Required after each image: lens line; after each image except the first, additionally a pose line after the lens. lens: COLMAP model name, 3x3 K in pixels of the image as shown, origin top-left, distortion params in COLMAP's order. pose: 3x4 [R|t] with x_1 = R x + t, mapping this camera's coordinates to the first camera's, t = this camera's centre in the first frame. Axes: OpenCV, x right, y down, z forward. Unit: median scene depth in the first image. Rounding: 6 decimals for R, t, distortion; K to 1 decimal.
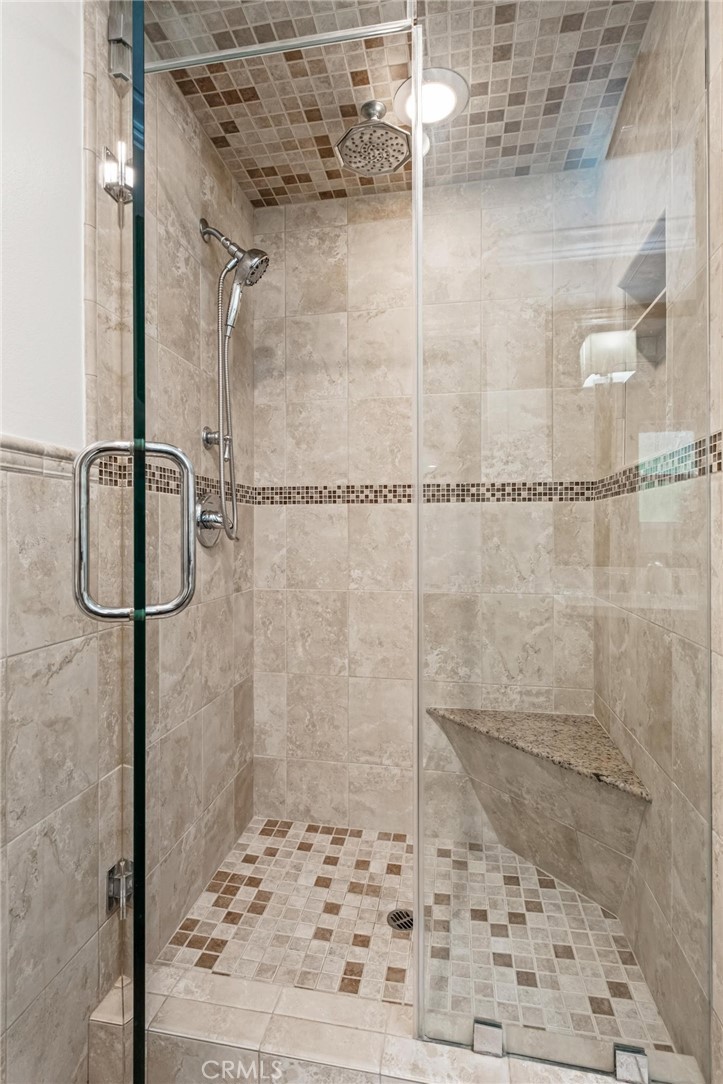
lens RADIAL K [[533.4, 0, 357.8], [0, 533.4, 532.2], [0, 0, 1]] dist [0.004179, -0.000884]
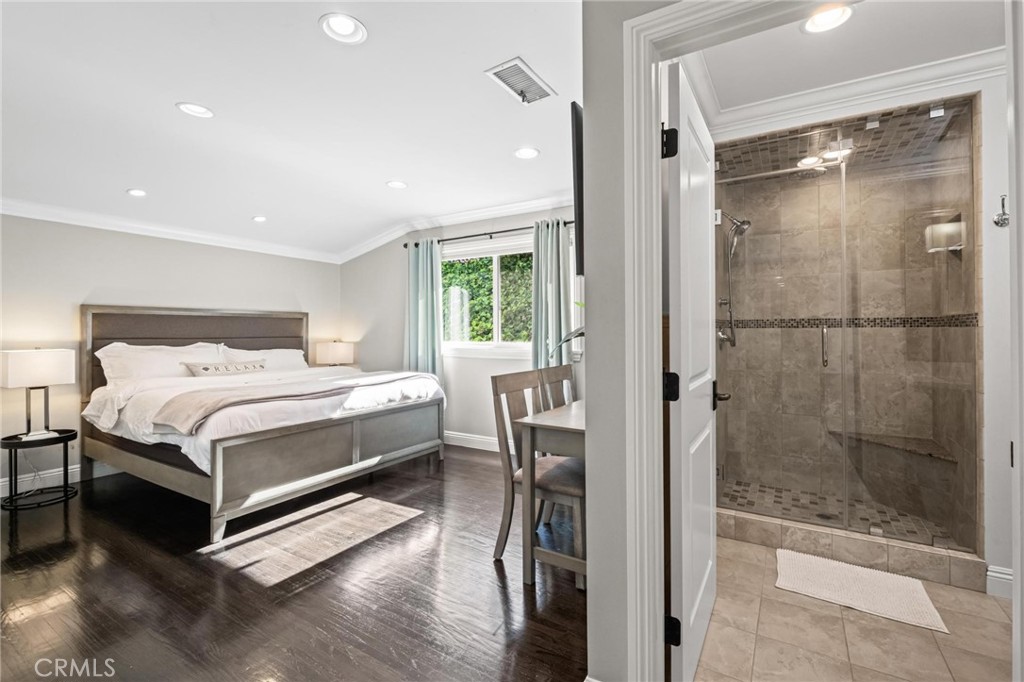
lens RADIAL K [[457.4, 0, 513.8], [0, 457.4, 328.7], [0, 0, 1]] dist [0.002345, -0.005887]
pose [[0.934118, -0.005261, -0.356925, -0.369723], [0.004685, 0.999986, -0.002479, -0.054915], [0.356933, 0.000644, 0.934130, -1.049887]]
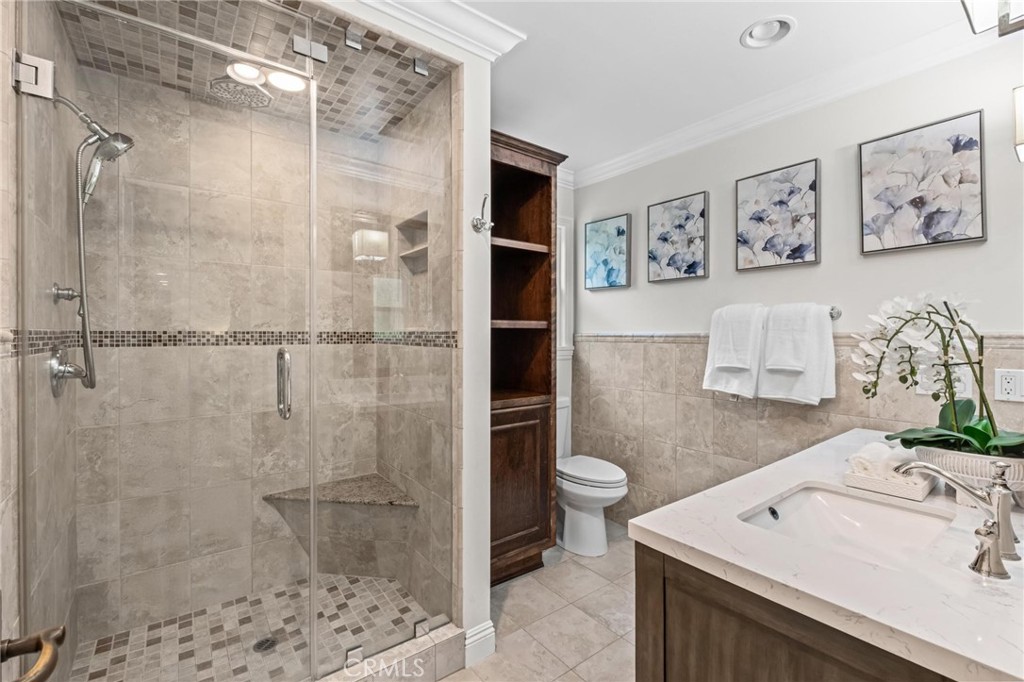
lens RADIAL K [[441.2, 0, 509.3], [0, 441.2, 334.9], [0, 0, 1]] dist [0.004054, -0.005631]
pose [[0.669744, -0.001510, 0.742591, -0.294283], [-0.002278, 0.999989, 0.004088, -0.089968], [-0.742589, -0.004429, 0.669733, -0.223861]]
